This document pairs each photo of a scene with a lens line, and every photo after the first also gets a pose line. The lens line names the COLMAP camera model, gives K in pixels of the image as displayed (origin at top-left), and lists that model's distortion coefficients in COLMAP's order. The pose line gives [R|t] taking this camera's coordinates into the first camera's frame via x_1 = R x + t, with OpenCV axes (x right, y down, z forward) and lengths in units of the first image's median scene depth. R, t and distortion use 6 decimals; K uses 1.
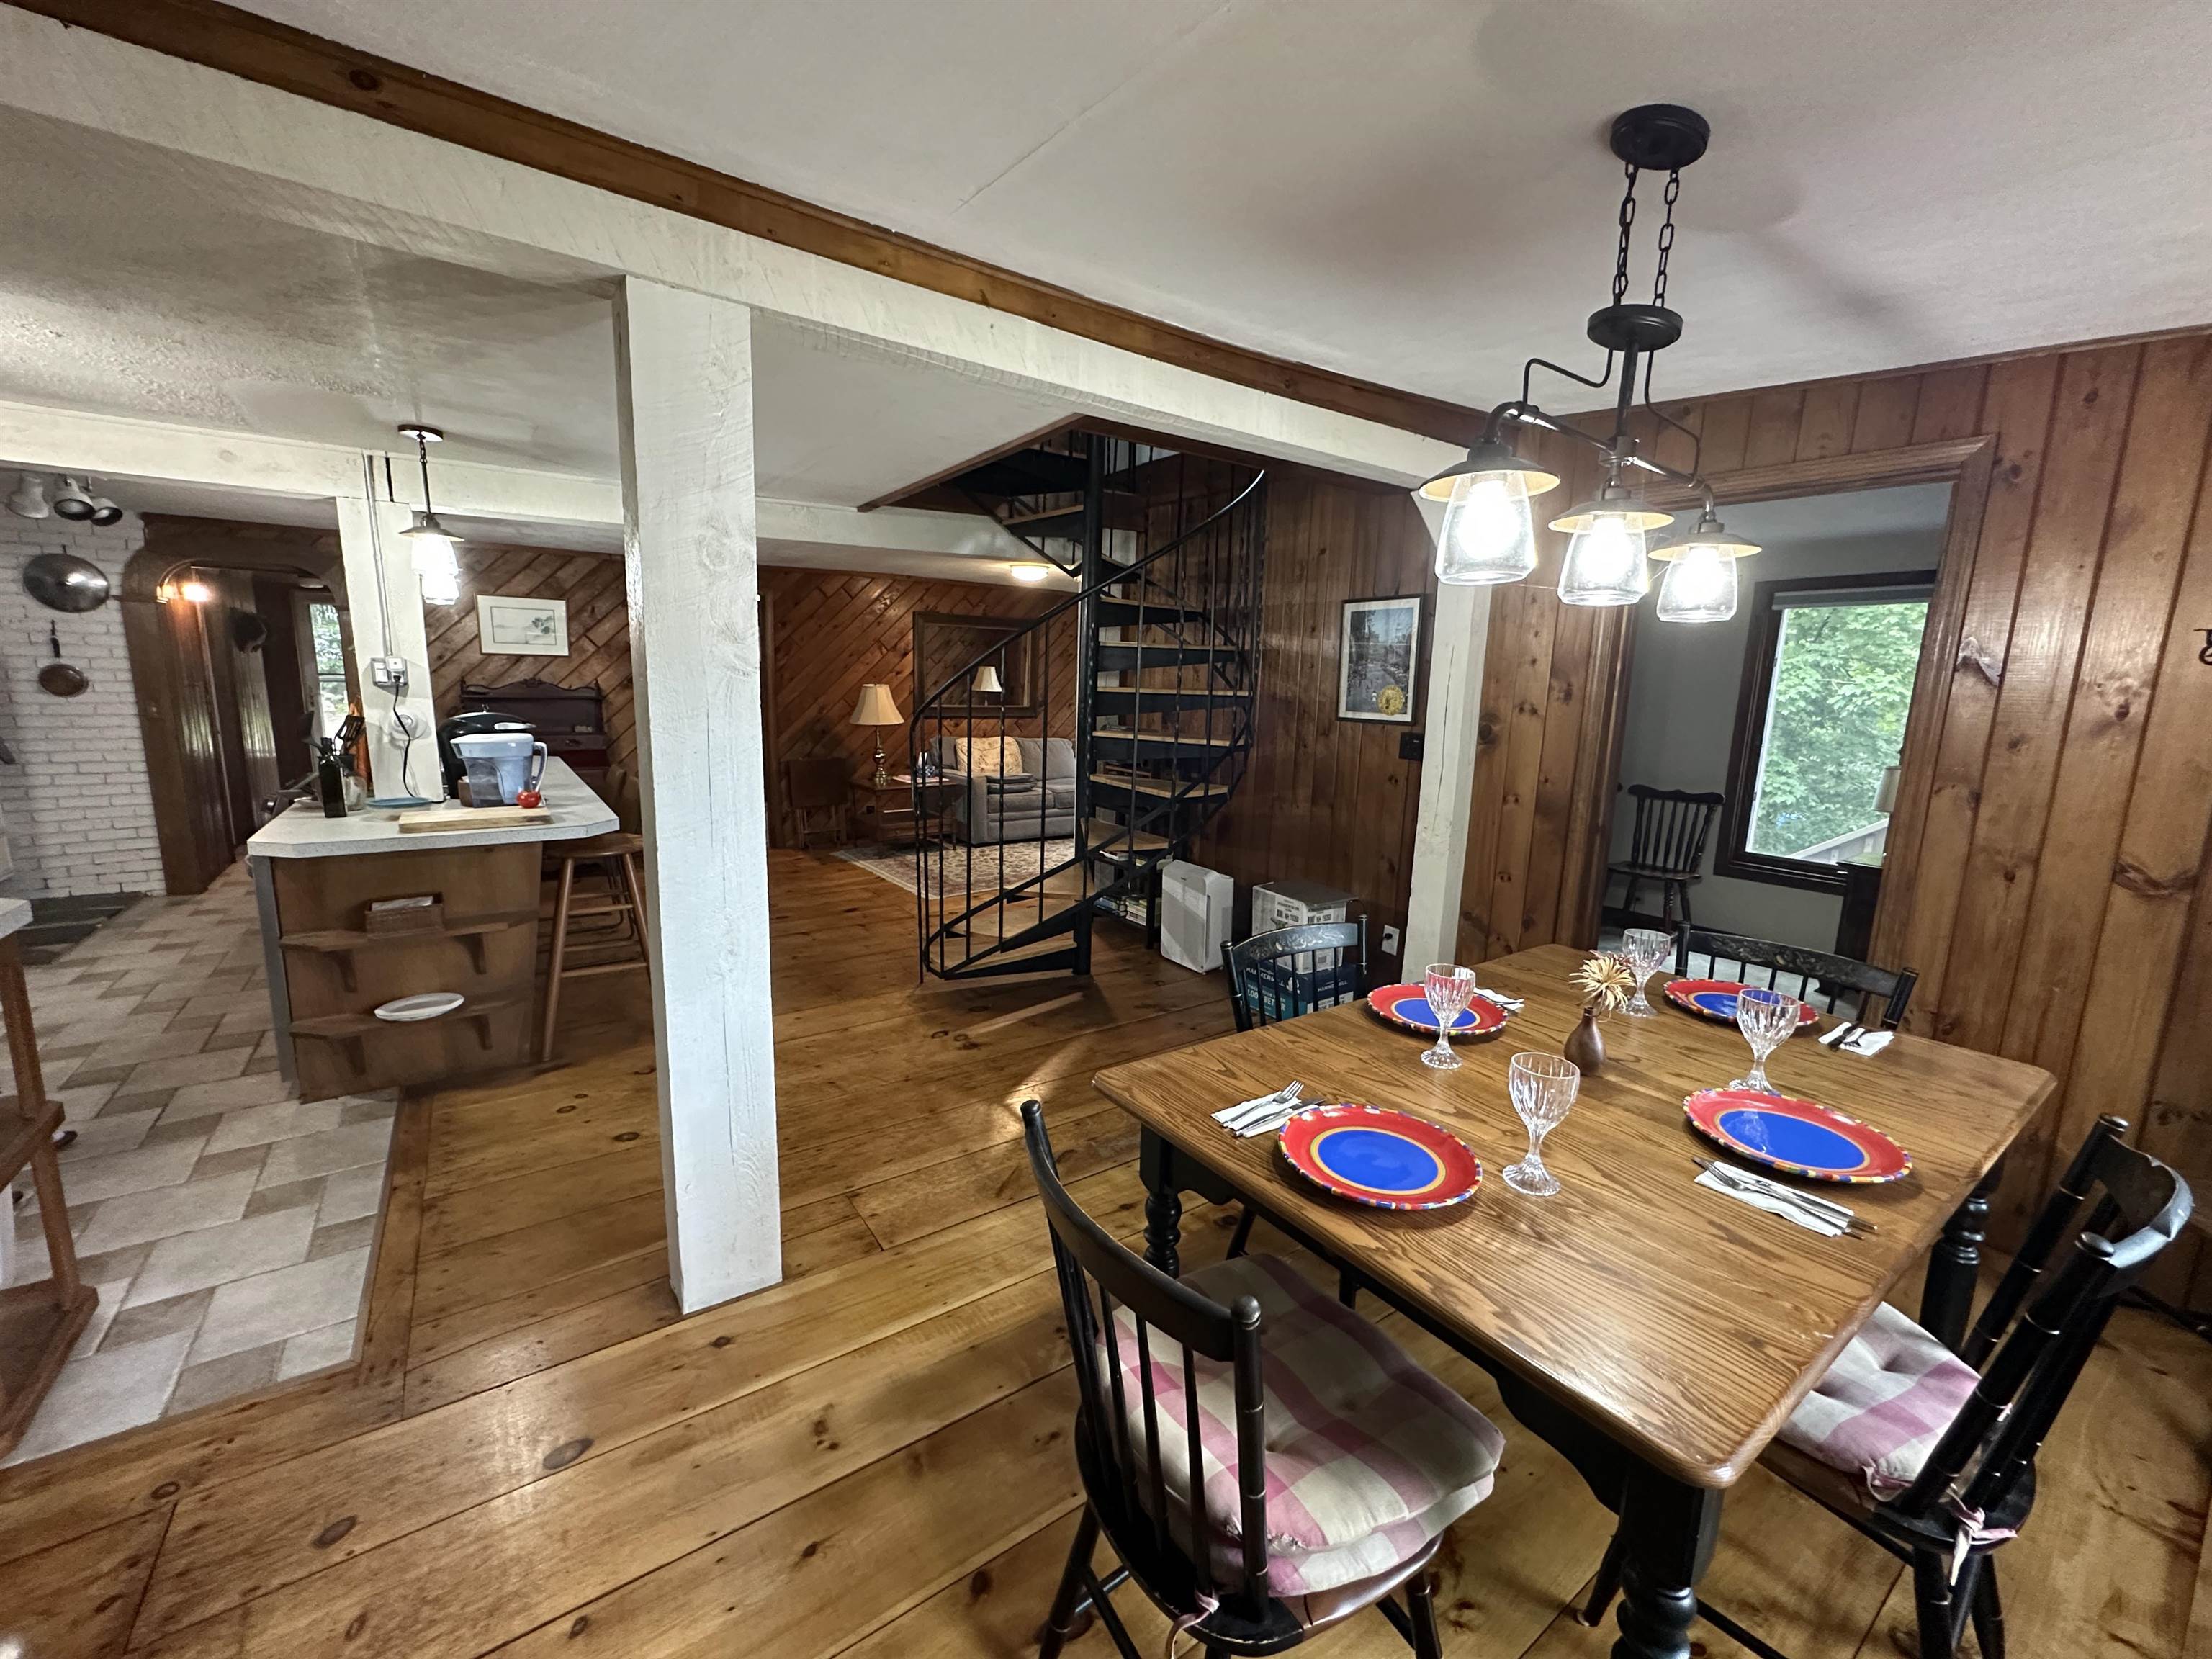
lens RADIAL K [[881.6, 0, 1102.1], [0, 881.6, 829.6], [0, 0, 1]] dist [-0.006364, 0.001438]
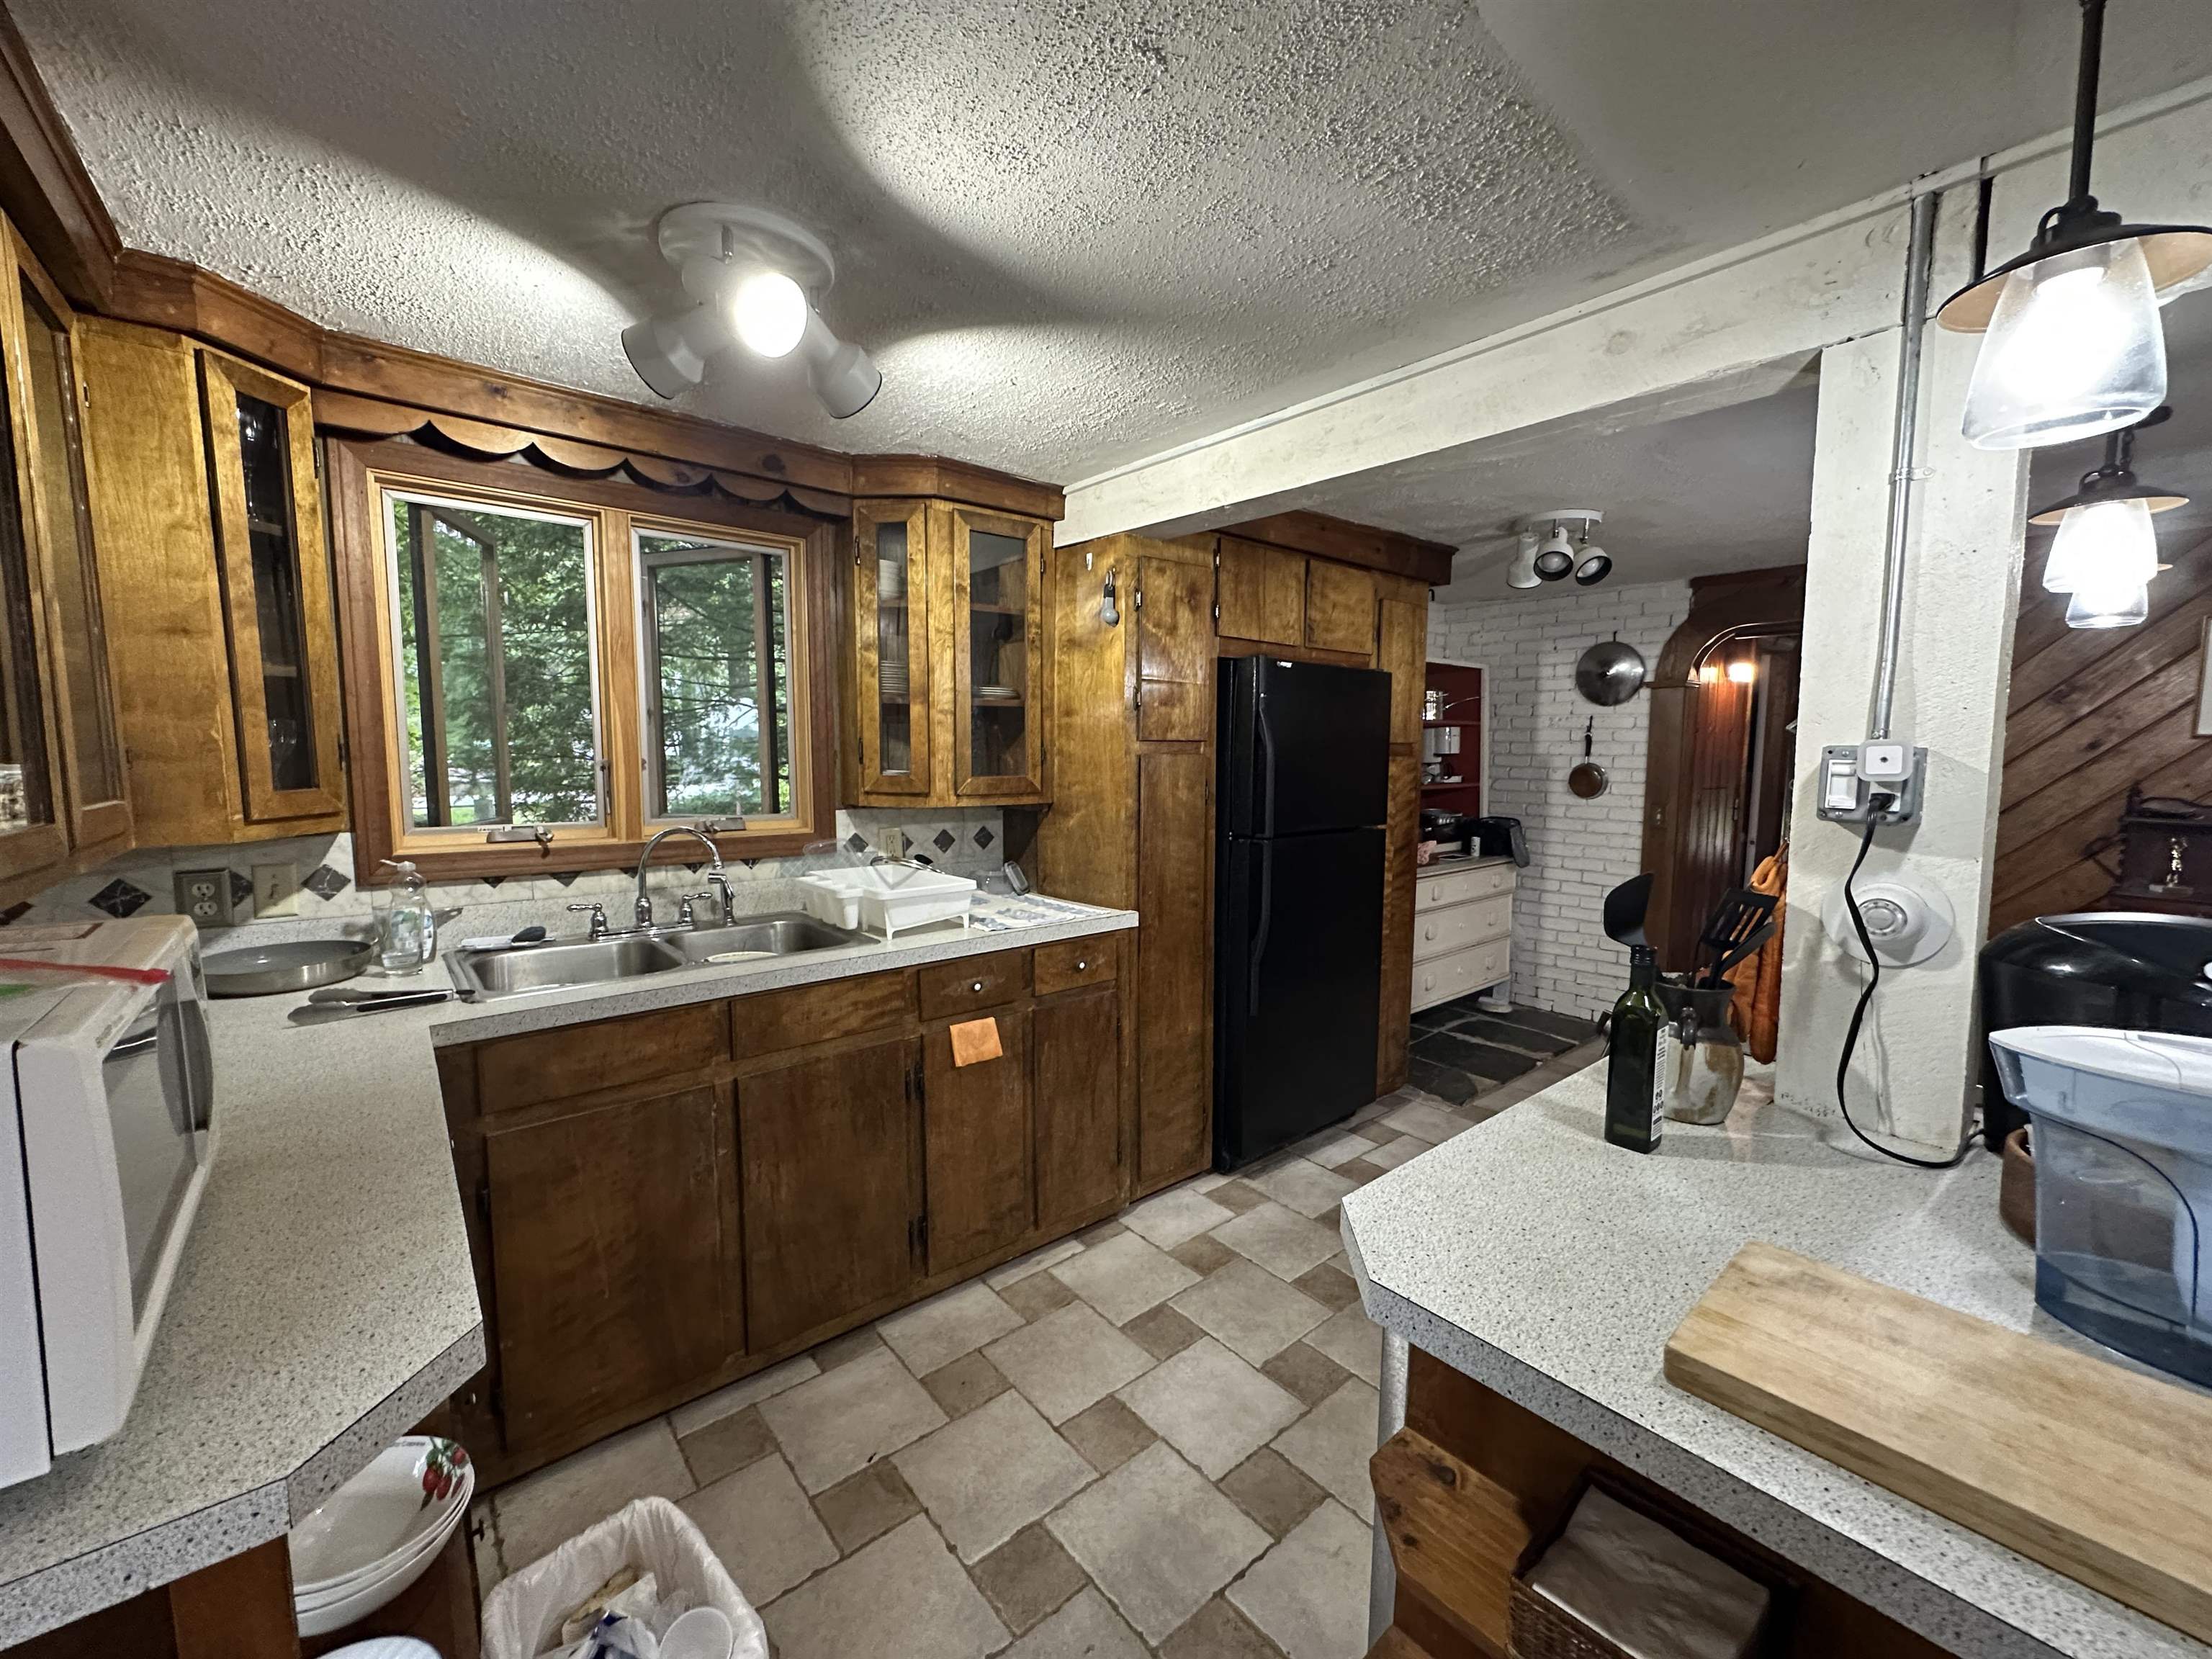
lens RADIAL K [[881.6, 0, 1109.1], [0, 881.6, 831.8], [0, 0, 1]] dist [-0.006364, 0.001438]
pose [[0.078440, 0.070219, -0.994443, -0.315203], [-0.172564, 0.983415, 0.055829, -0.083975], [0.981870, 0.167226, 0.089256, 0.442546]]
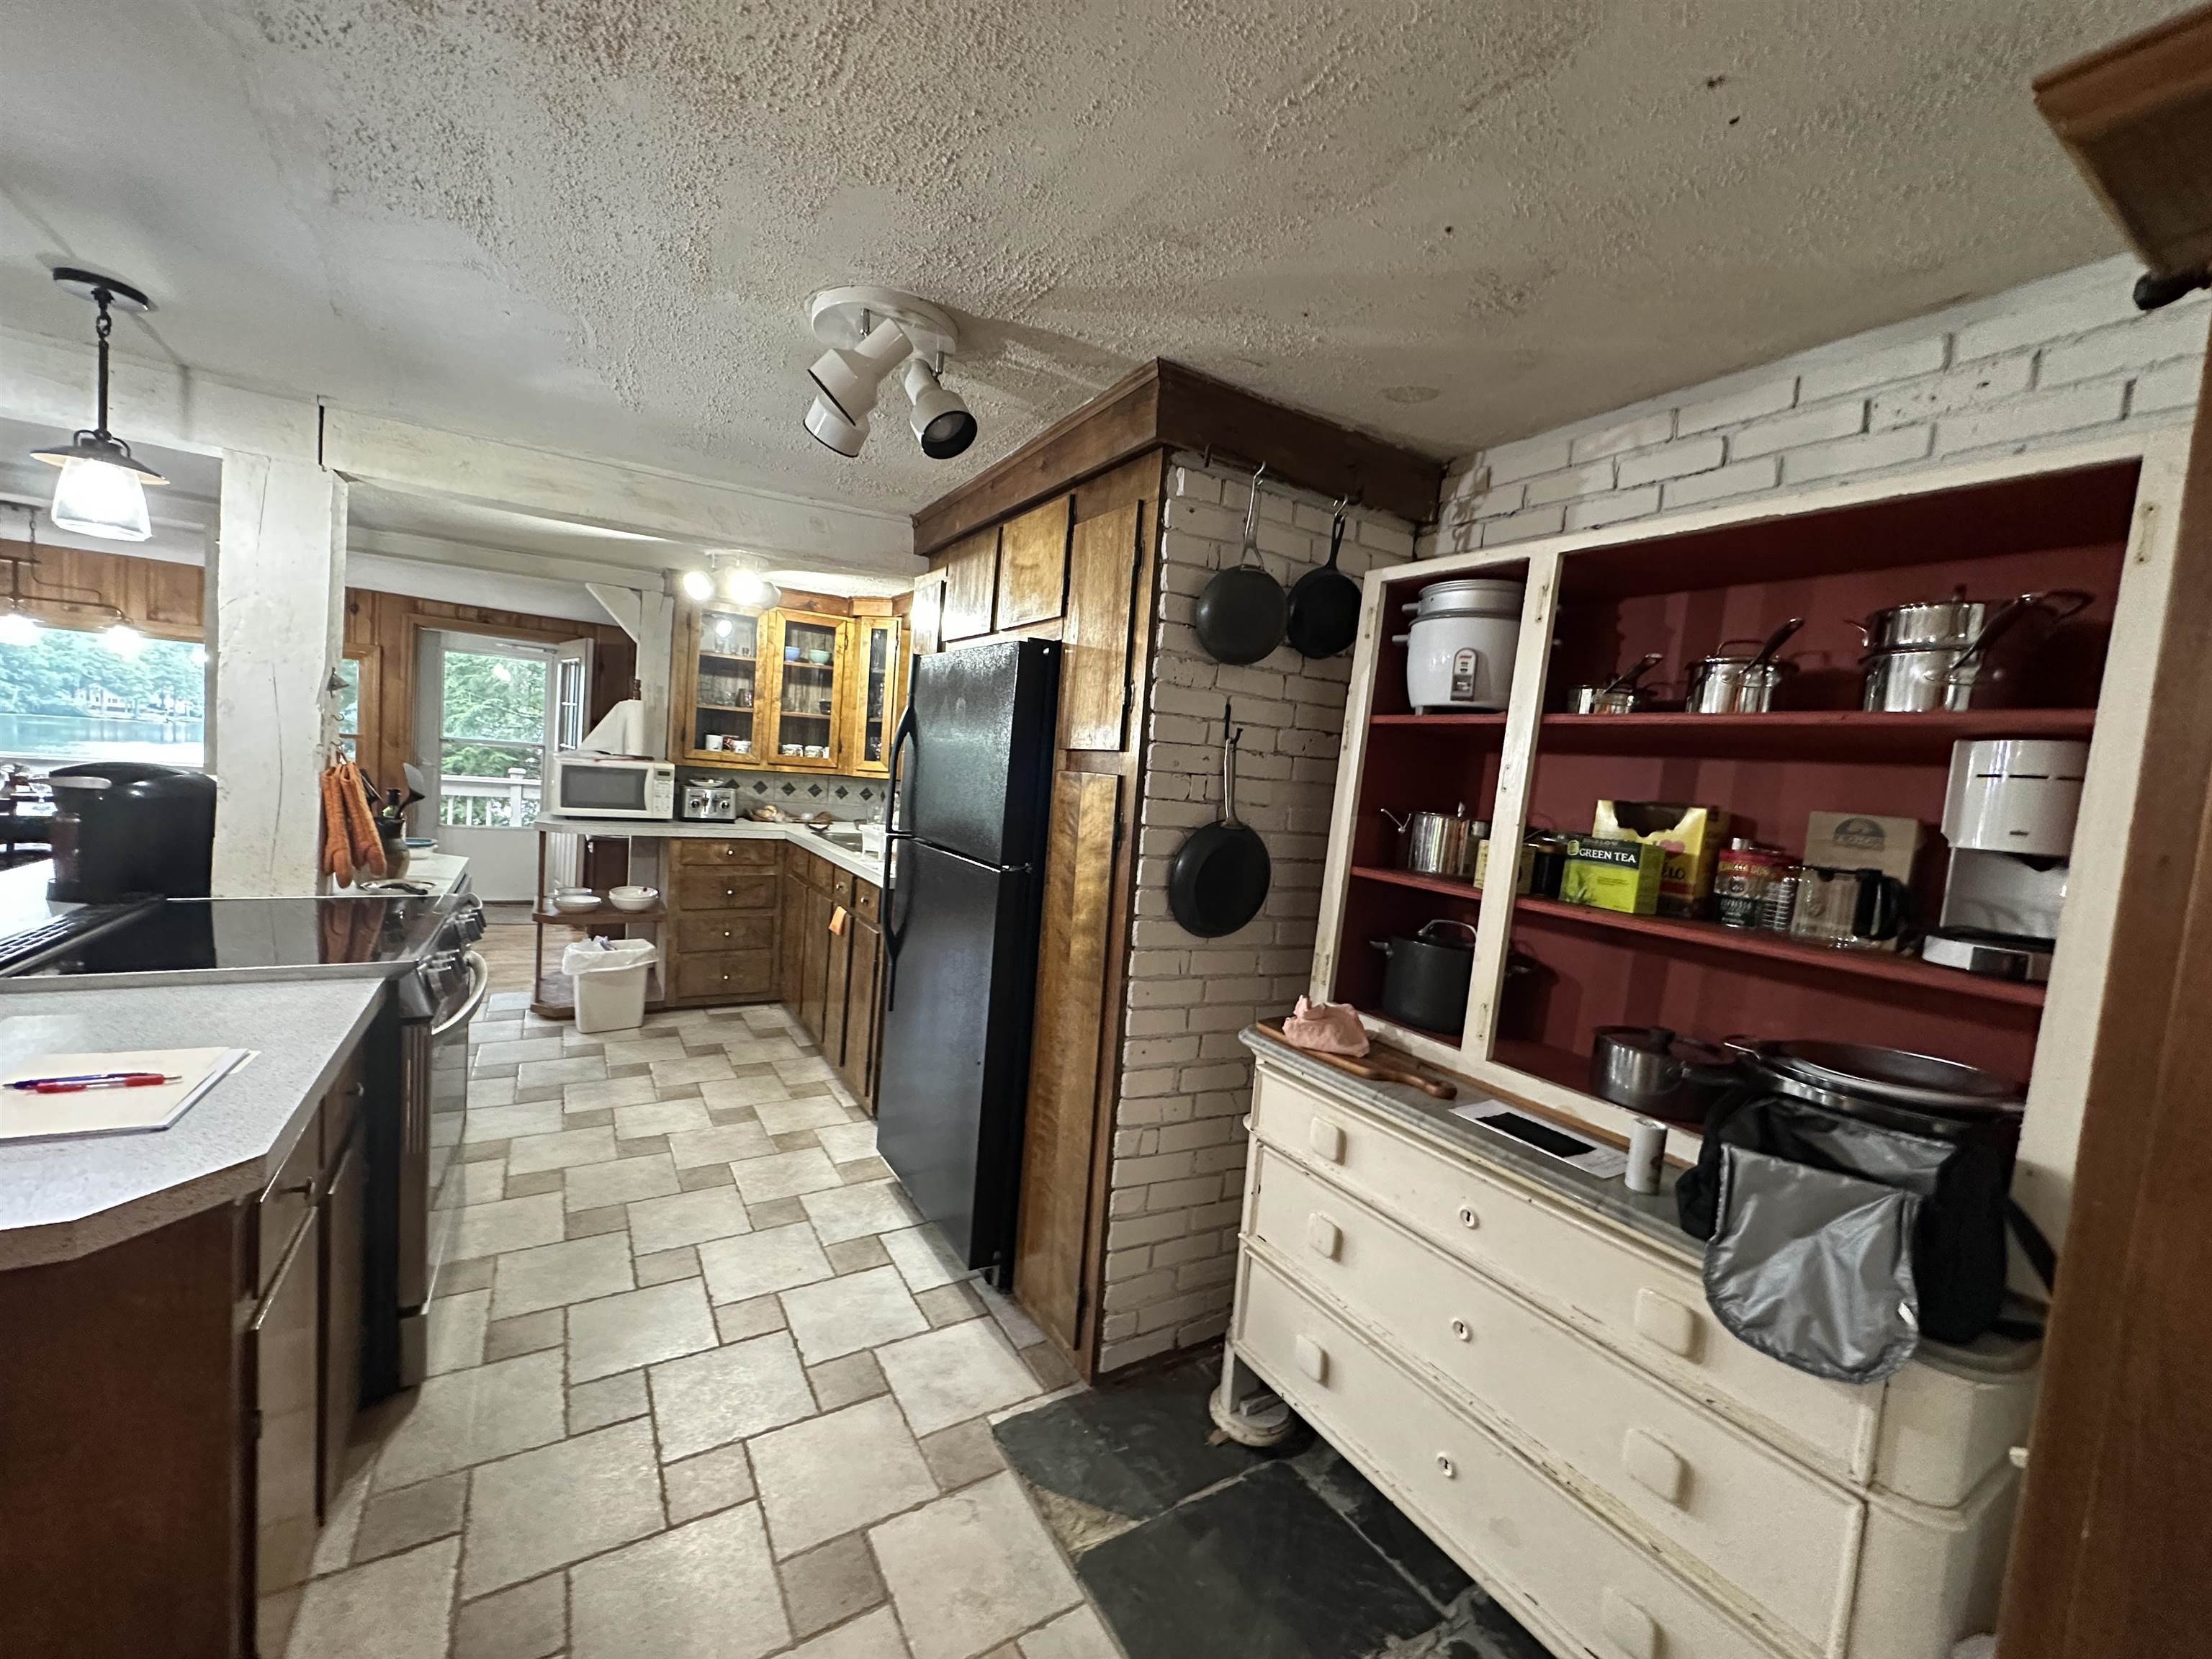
lens RADIAL K [[881.6, 0, 1109.1], [0, 881.6, 829.2], [0, 0, 1]] dist [-0.006364, 0.001438]
pose [[-0.991678, -0.108430, 0.069403, -1.018363], [-0.088981, 0.966889, 0.239184, -0.216614], [-0.093039, 0.231018, -0.968491, 1.107782]]
